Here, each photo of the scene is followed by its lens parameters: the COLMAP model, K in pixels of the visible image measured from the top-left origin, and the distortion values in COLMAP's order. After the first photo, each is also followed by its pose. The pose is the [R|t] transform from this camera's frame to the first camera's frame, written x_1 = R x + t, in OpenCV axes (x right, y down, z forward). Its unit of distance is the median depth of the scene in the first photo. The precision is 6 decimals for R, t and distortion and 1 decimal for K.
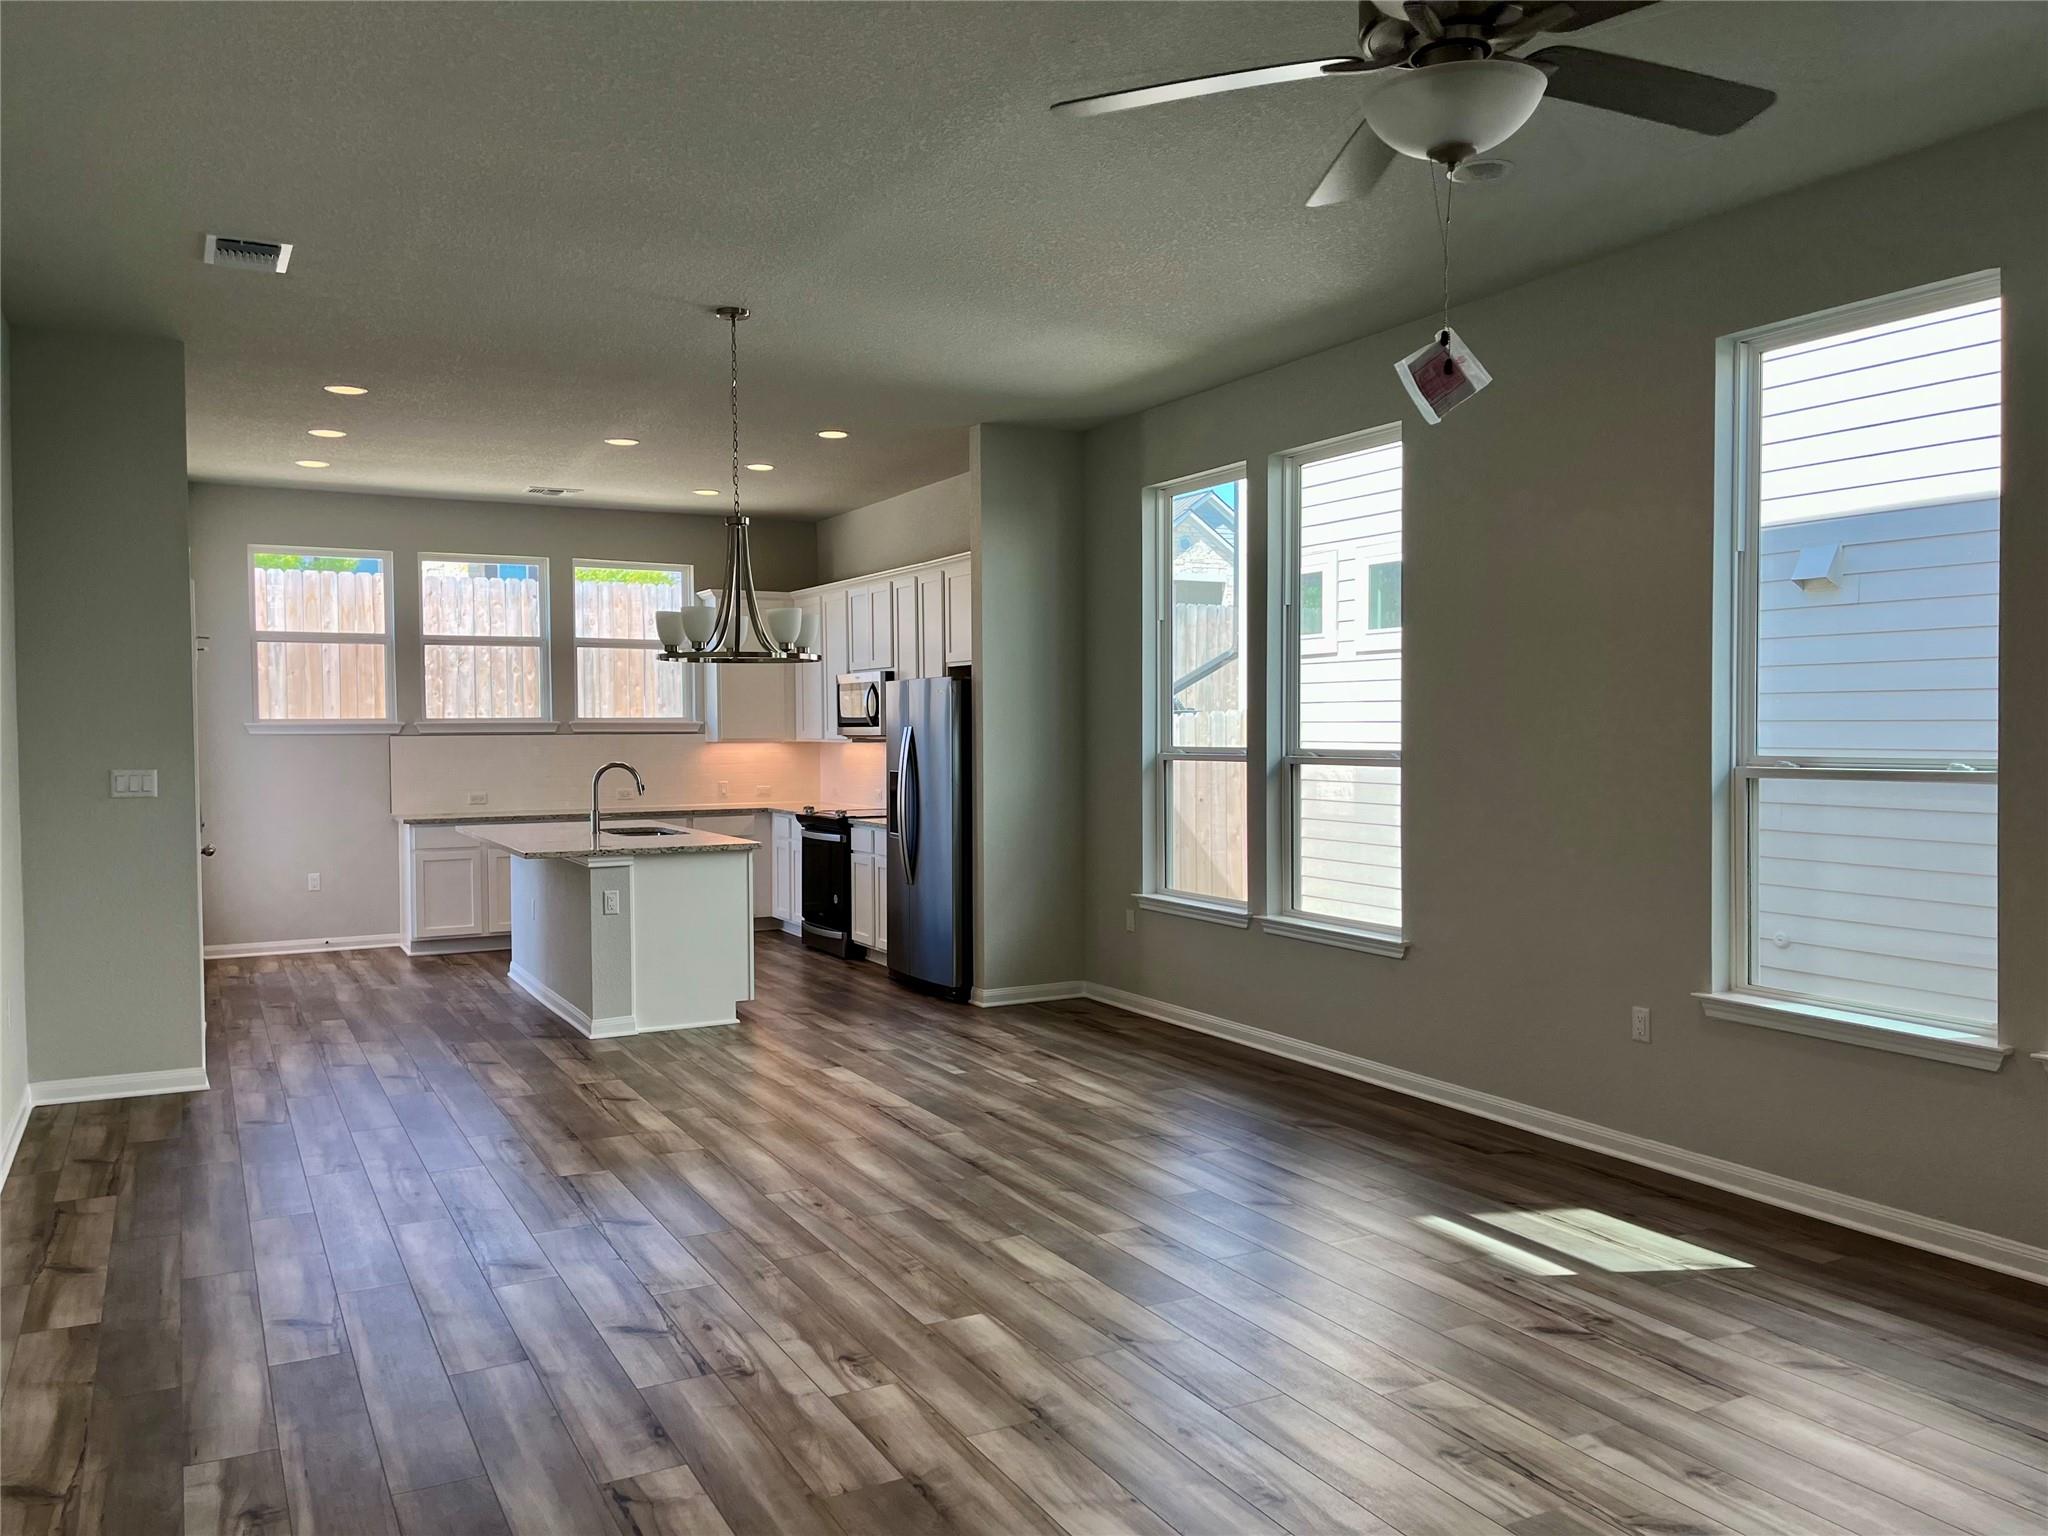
lens RADIAL K [[1548.8, 0, 1024.0], [0, 1548.8, 768.0], [0, 0, 1]] dist [-0.019709, 0.002411]
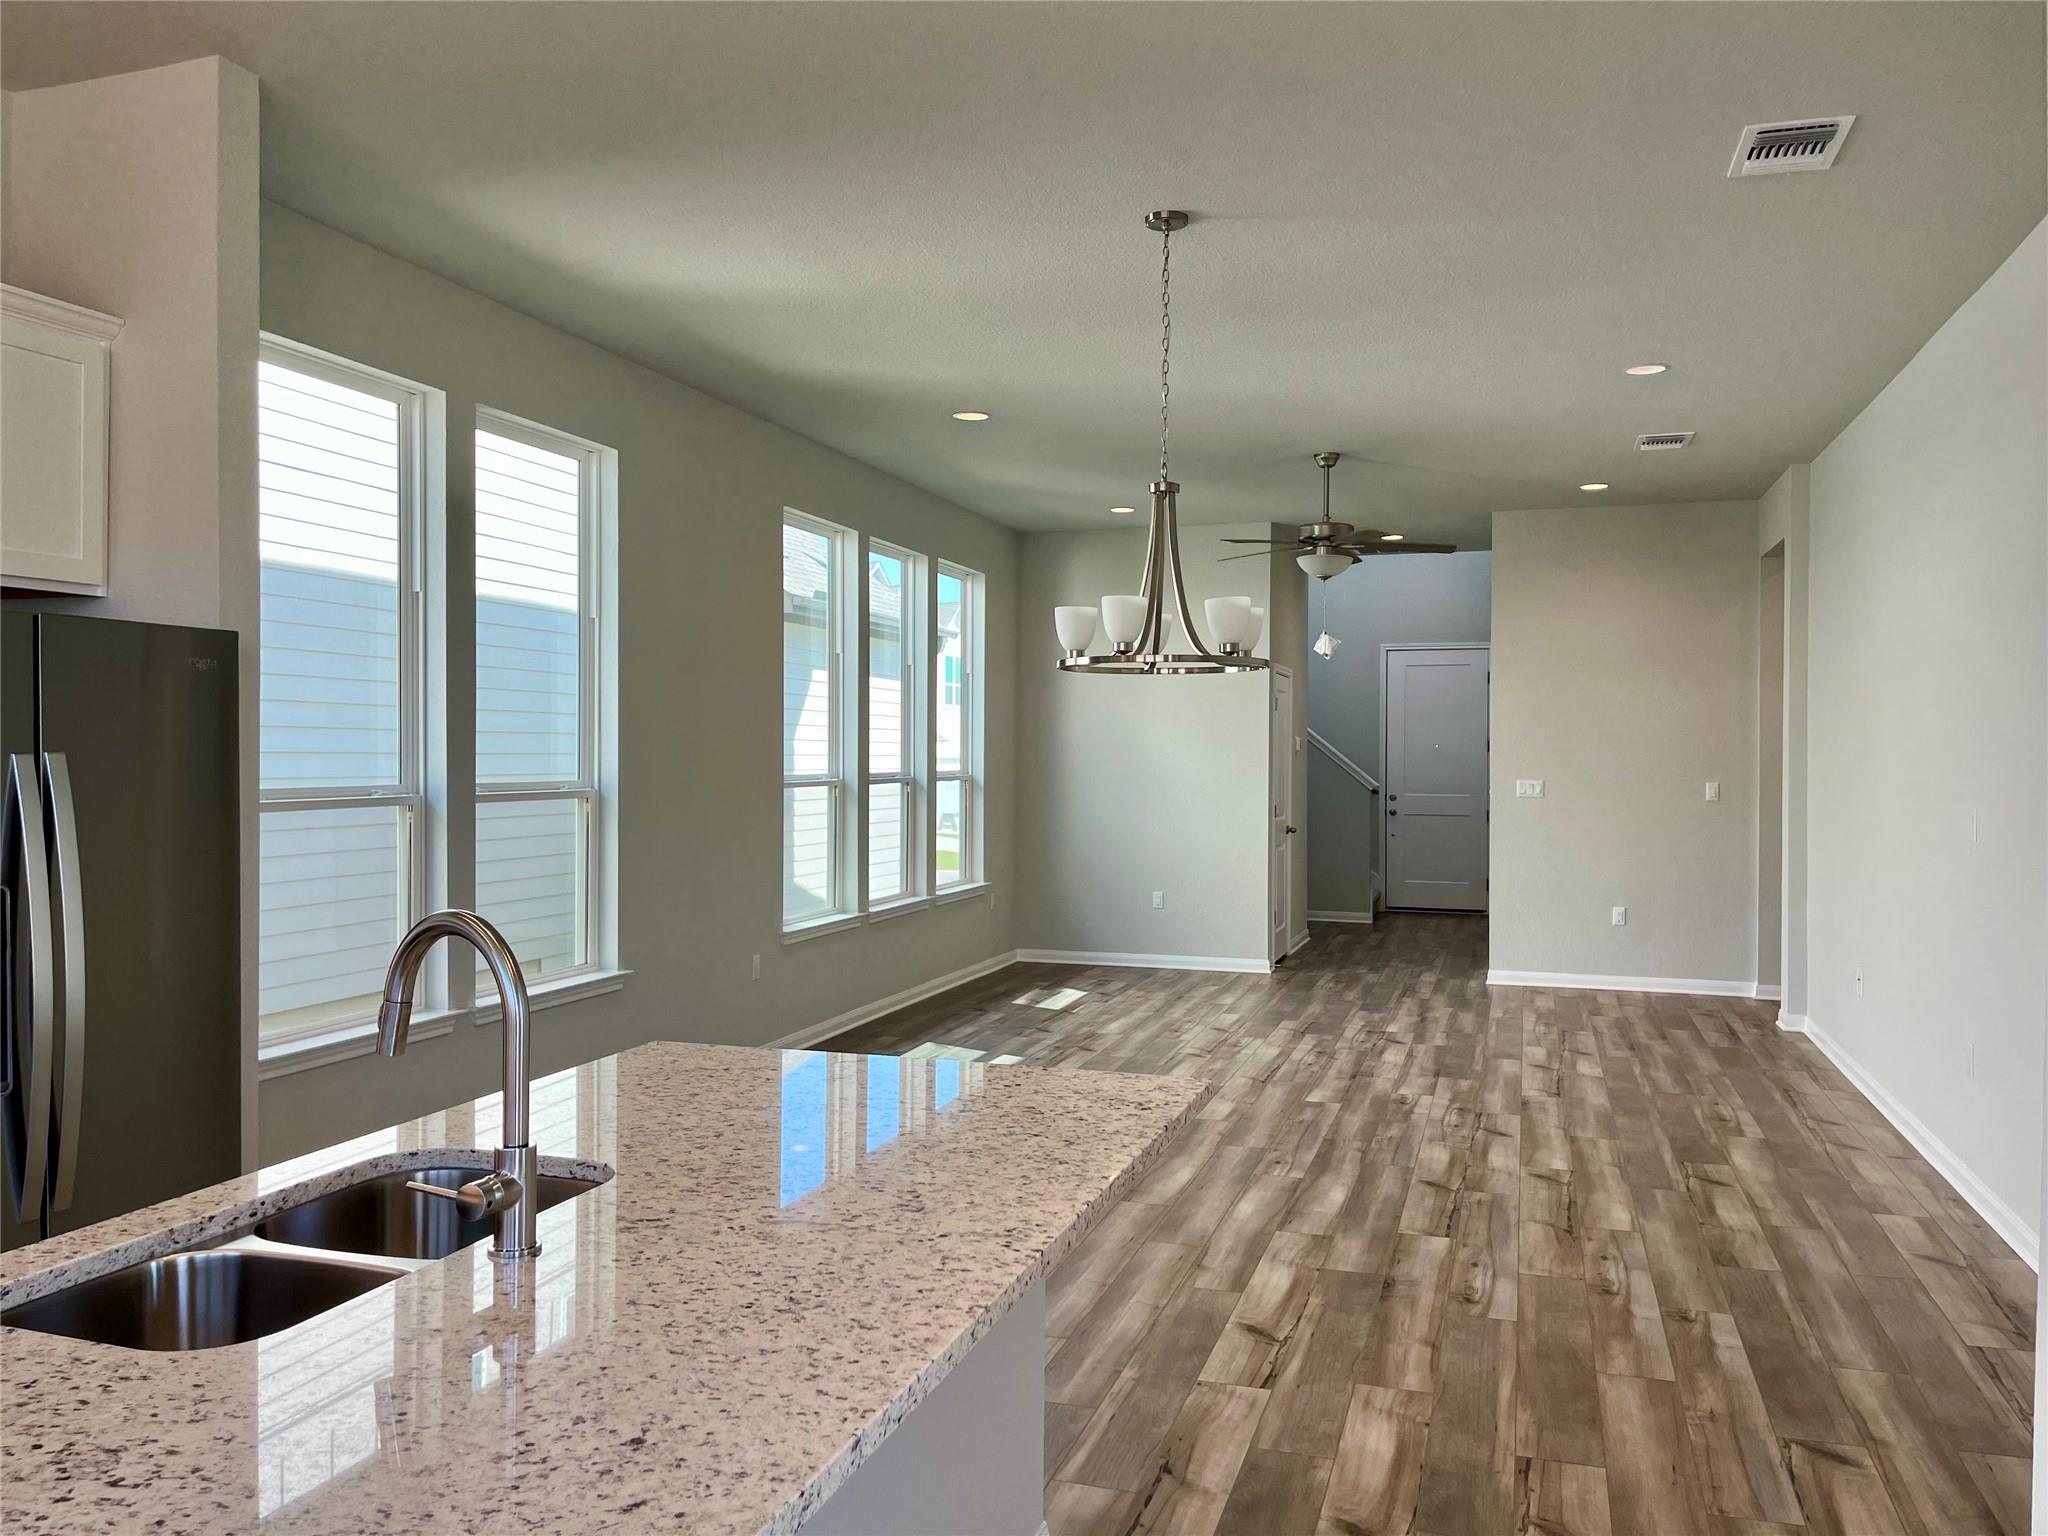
lens RADIAL K [[1548.8, 0, 1024.0], [0, 1548.8, 768.0], [0, 0, 1]] dist [-0.019709, 0.002411]
pose [[-0.688847, -0.001929, 0.724904, -0.788594], [0.023787, 0.999398, 0.025263, -0.045695], [-0.724516, 0.034645, -0.688387, 1.800135]]
